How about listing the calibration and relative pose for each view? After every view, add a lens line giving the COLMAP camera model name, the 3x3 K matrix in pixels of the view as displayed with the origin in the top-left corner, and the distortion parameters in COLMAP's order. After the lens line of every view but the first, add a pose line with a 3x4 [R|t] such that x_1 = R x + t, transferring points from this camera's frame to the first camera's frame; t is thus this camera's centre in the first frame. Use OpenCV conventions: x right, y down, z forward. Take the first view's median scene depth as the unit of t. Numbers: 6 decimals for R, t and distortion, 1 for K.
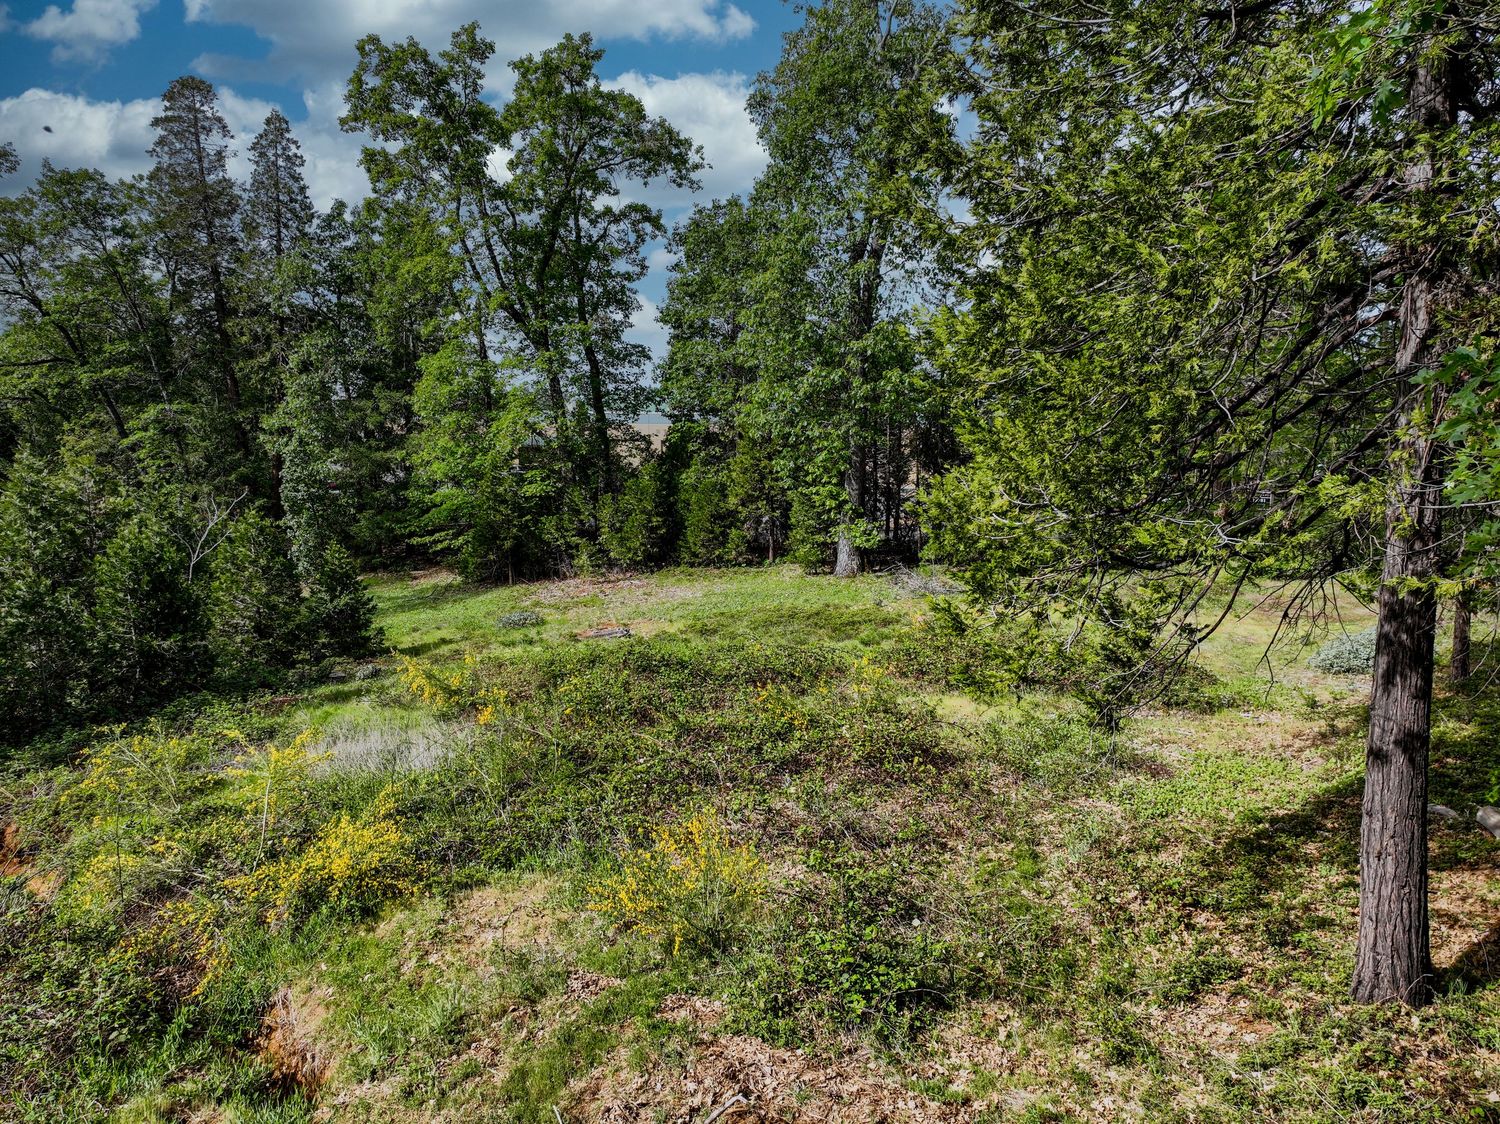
lens RADIAL K [[1048.4, 0, 744.5], [0, 1048.4, 557.0], [0, 0, 1]] dist [-0.004470, 0.020239]
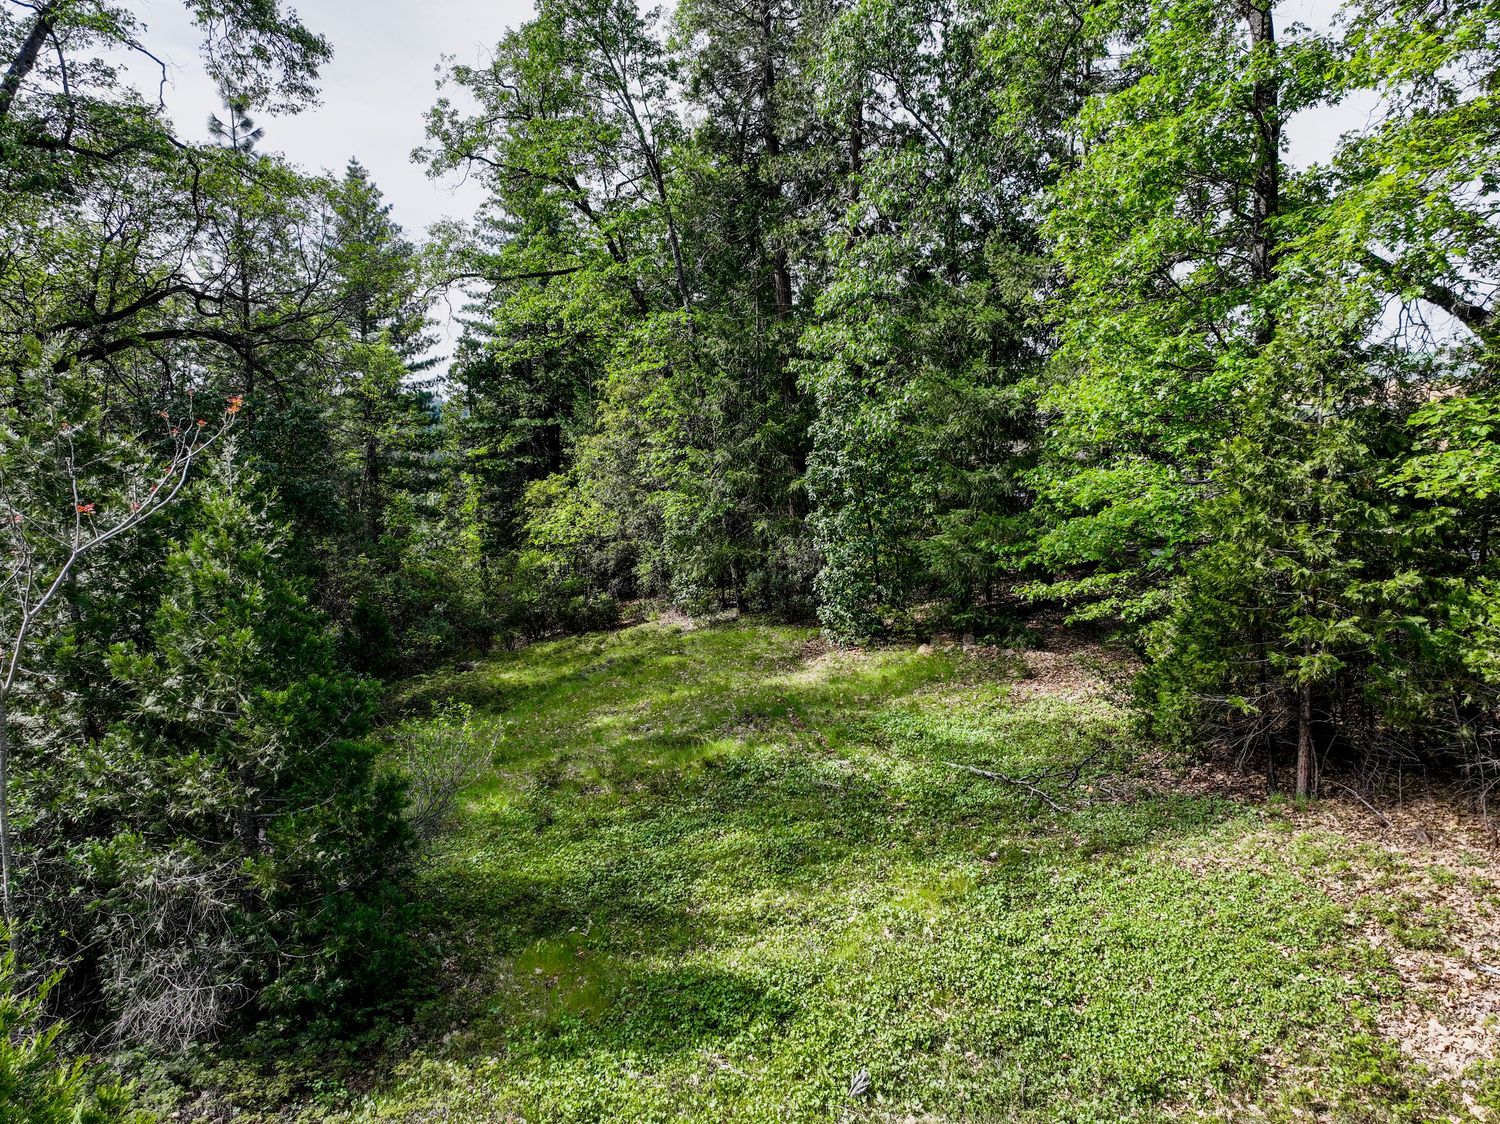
lens RADIAL K [[1048.4, 0, 746.1], [0, 1048.4, 557.3], [0, 0, 1]] dist [-0.004470, 0.020239]
pose [[0.798248, 0.088627, -0.595774, -0.157611], [-0.083955, 0.995832, 0.035652, -0.033338], [0.596450, 0.021559, 0.802361, 0.592560]]
